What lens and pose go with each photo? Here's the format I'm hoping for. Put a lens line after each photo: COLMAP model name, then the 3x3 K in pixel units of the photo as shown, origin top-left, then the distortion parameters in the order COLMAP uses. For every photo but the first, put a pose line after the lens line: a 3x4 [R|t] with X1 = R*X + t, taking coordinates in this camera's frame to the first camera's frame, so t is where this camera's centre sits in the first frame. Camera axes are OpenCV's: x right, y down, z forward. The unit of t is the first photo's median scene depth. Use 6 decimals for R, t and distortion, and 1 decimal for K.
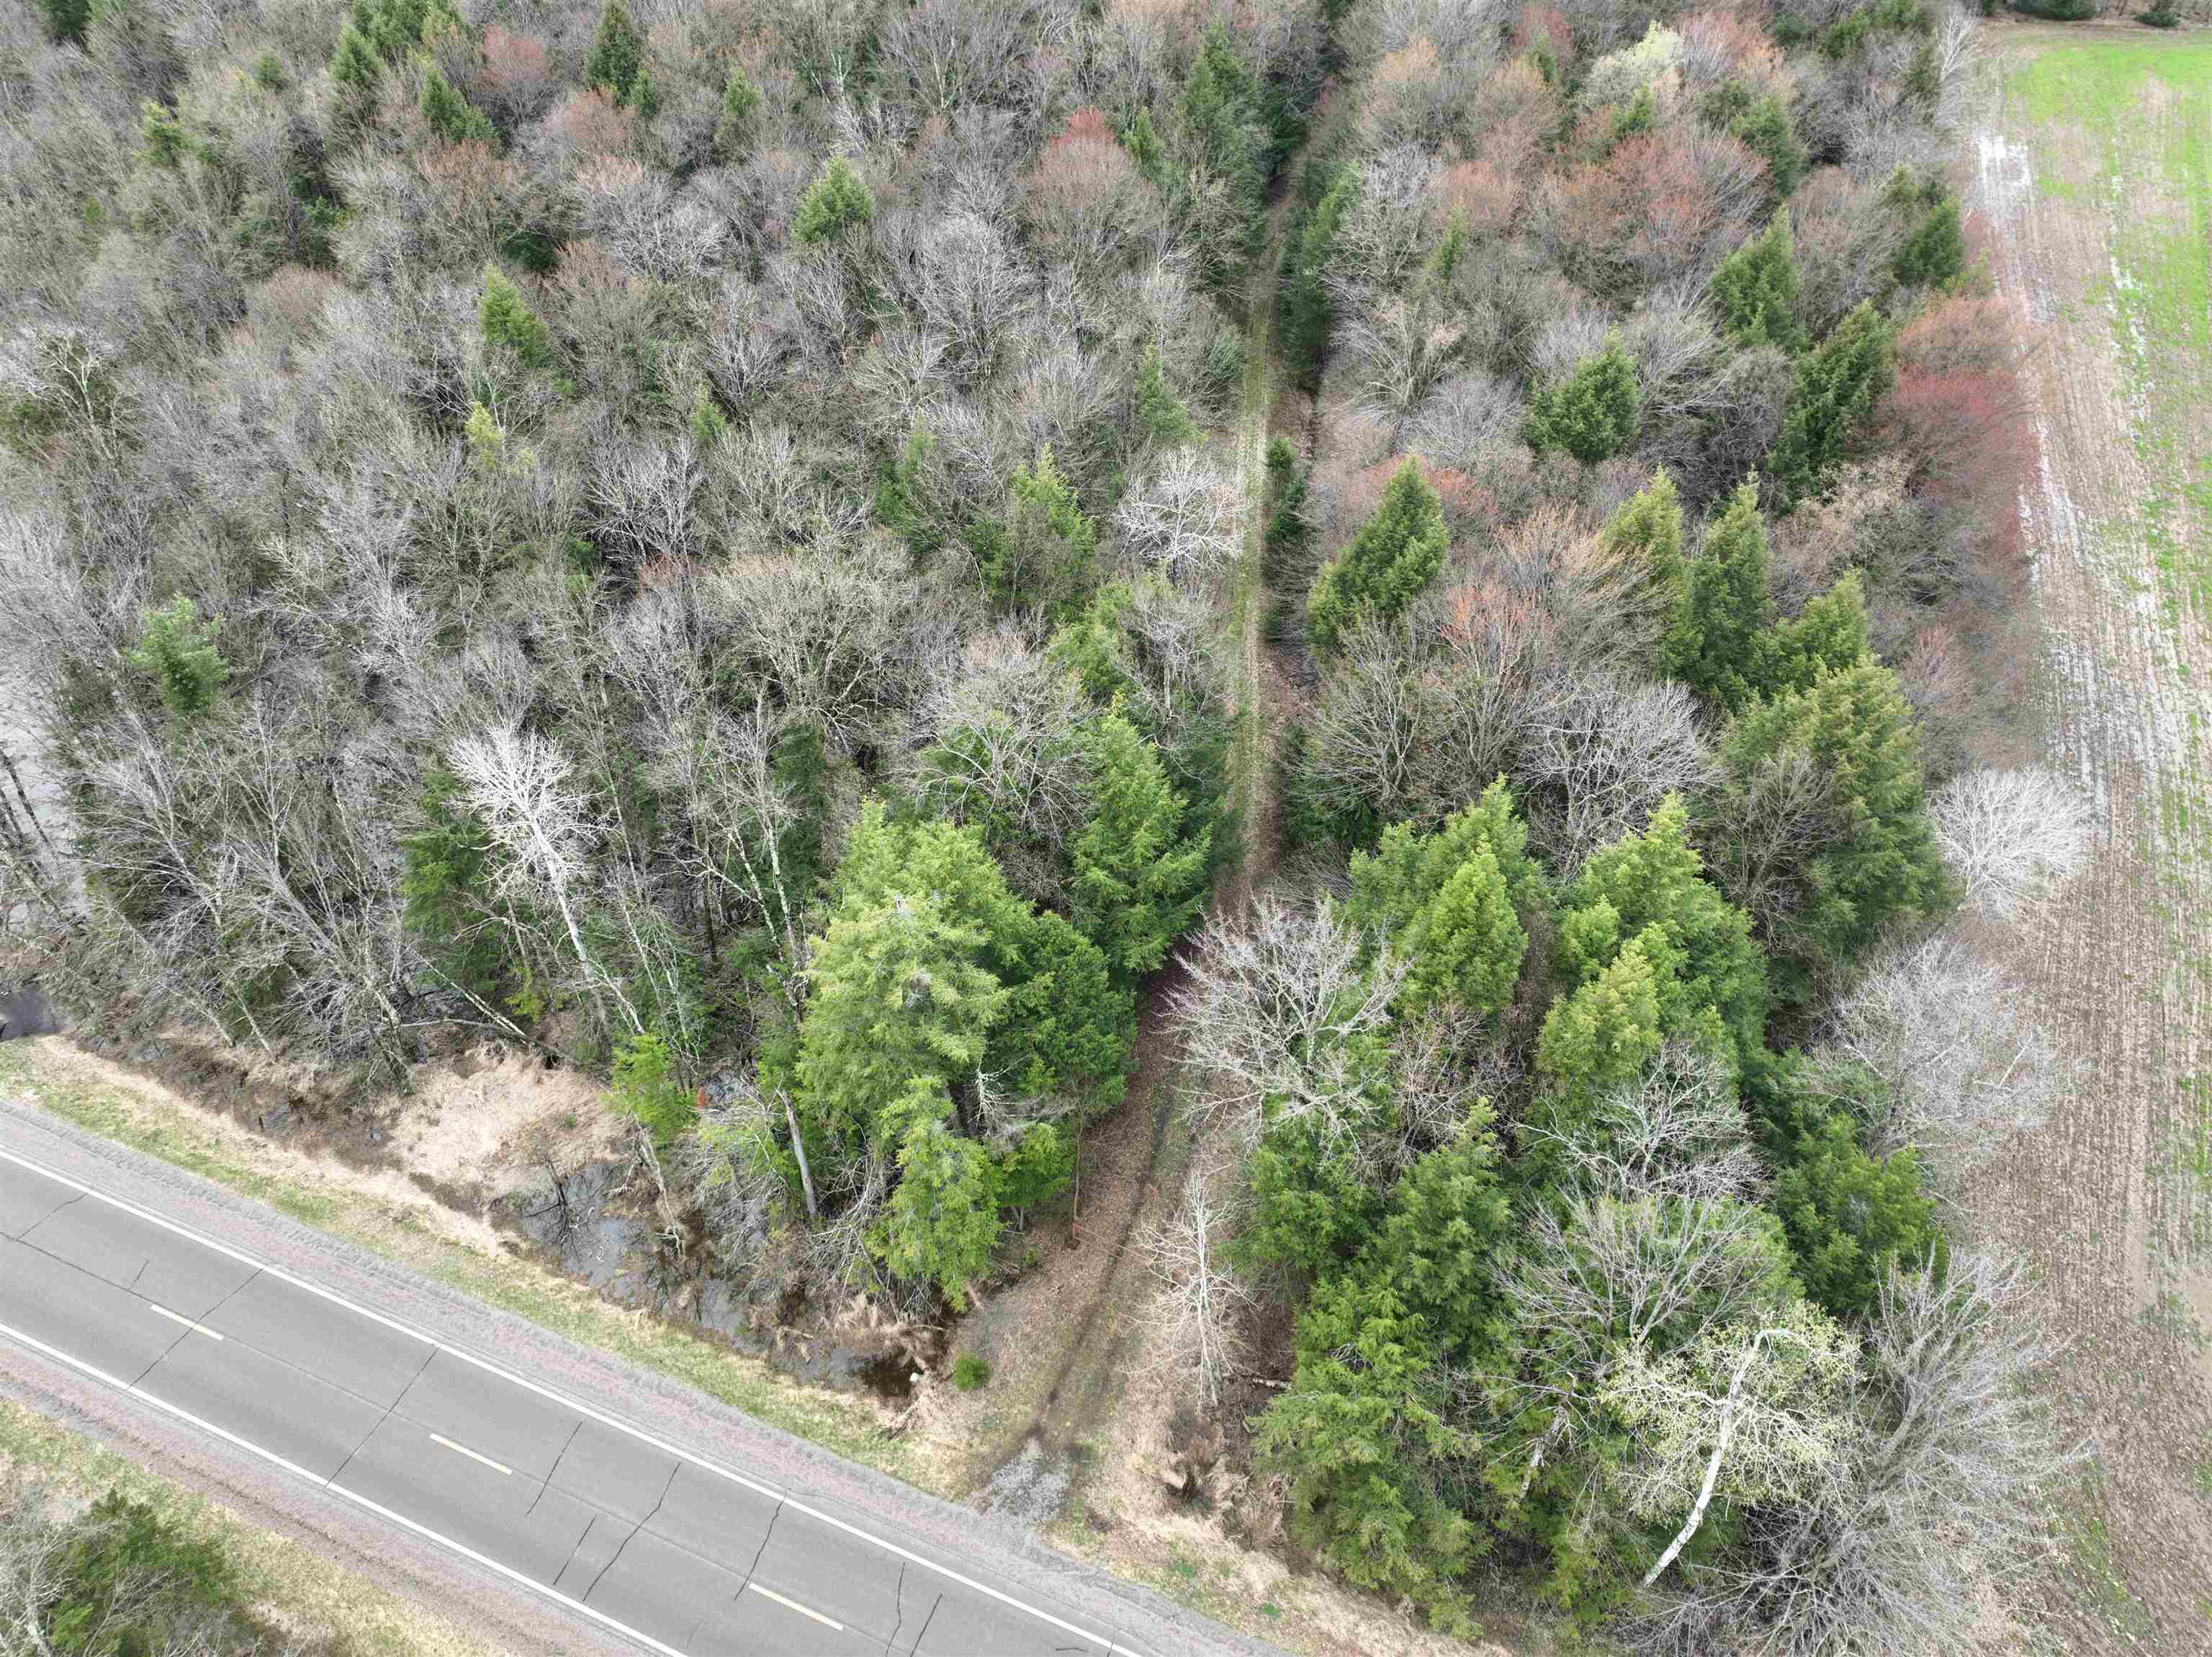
lens RADIAL K [[1564.8, 0, 1109.5], [0, 1564.8, 832.4], [0, 0, 1]] dist [-0.005060, 0.025753]
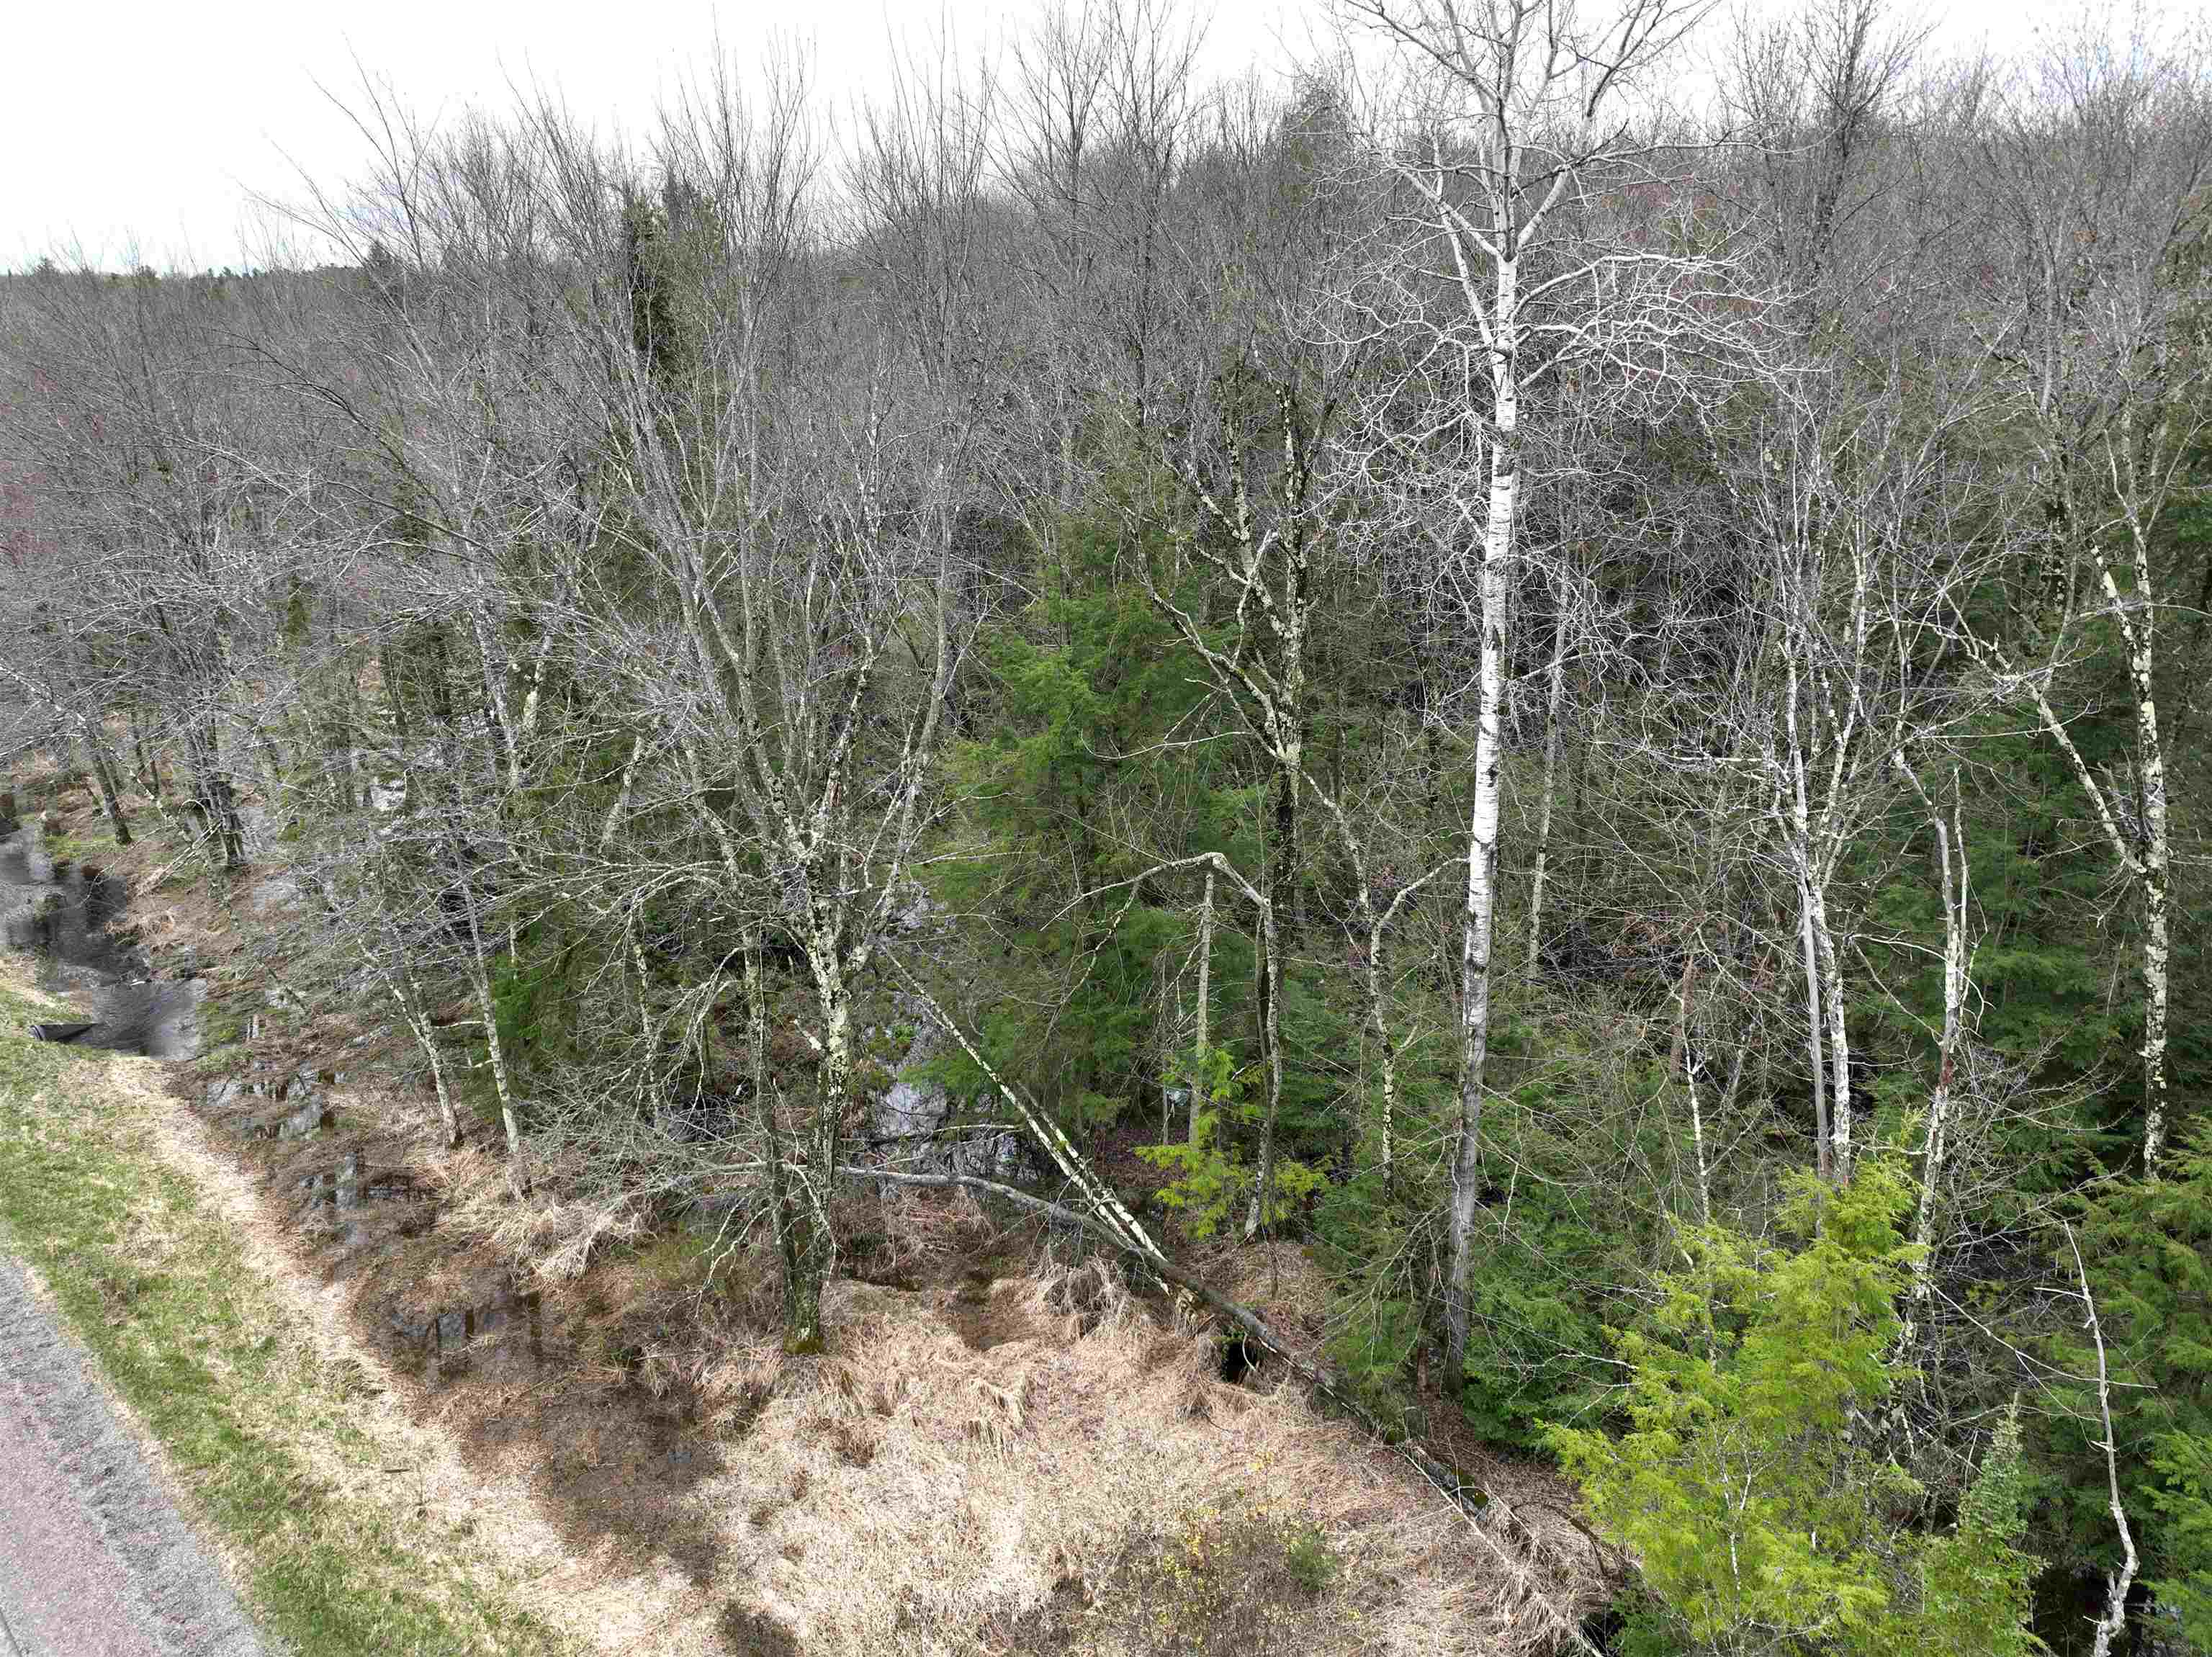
lens RADIAL K [[1564.8, 0, 1104.6], [0, 1564.8, 827.9], [0, 0, 1]] dist [-0.005060, 0.025753]
pose [[0.934680, 0.108149, -0.338639, -0.305911], [-0.225009, 0.917475, -0.328040, 0.166932], [0.275216, 0.382809, 0.881881, 0.720121]]
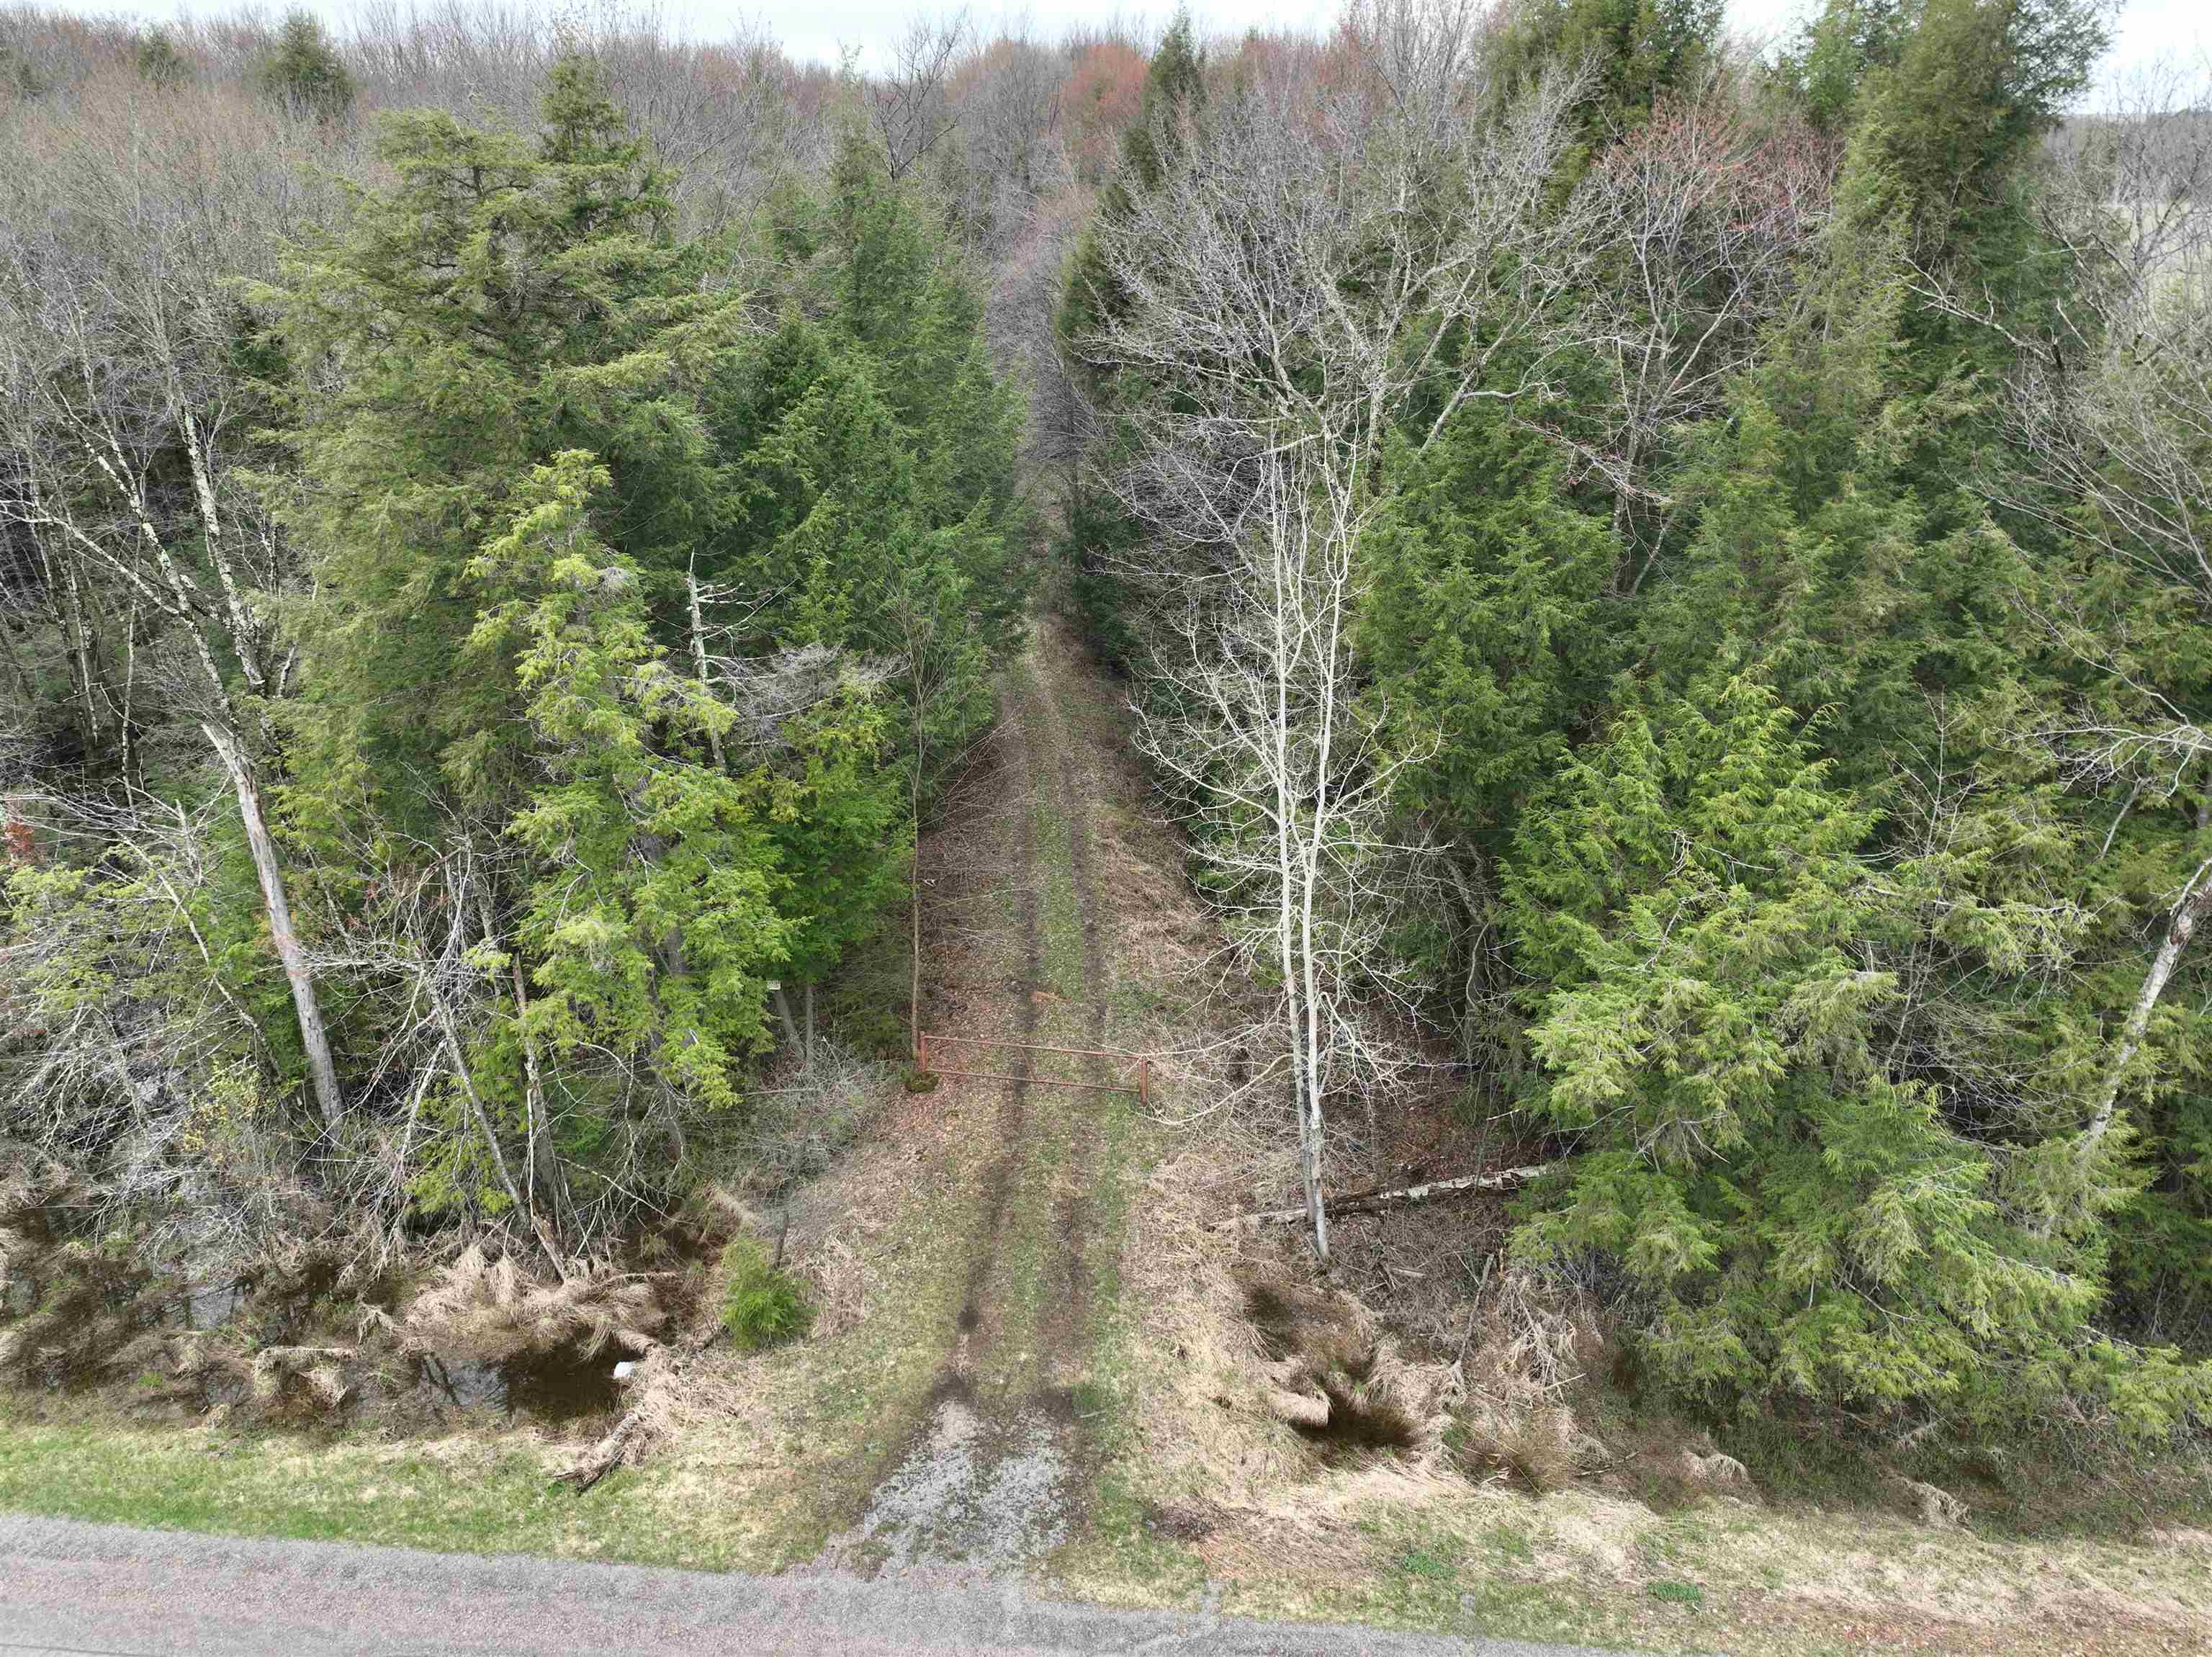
lens RADIAL K [[1564.8, 0, 1106.6], [0, 1564.8, 827.7], [0, 0, 1]] dist [-0.005060, 0.025753]
pose [[0.953512, -0.133121, 0.270357, -0.085042], [0.203525, 0.946094, -0.251959, 0.303738], [-0.222242, 0.295271, 0.929206, 0.484324]]
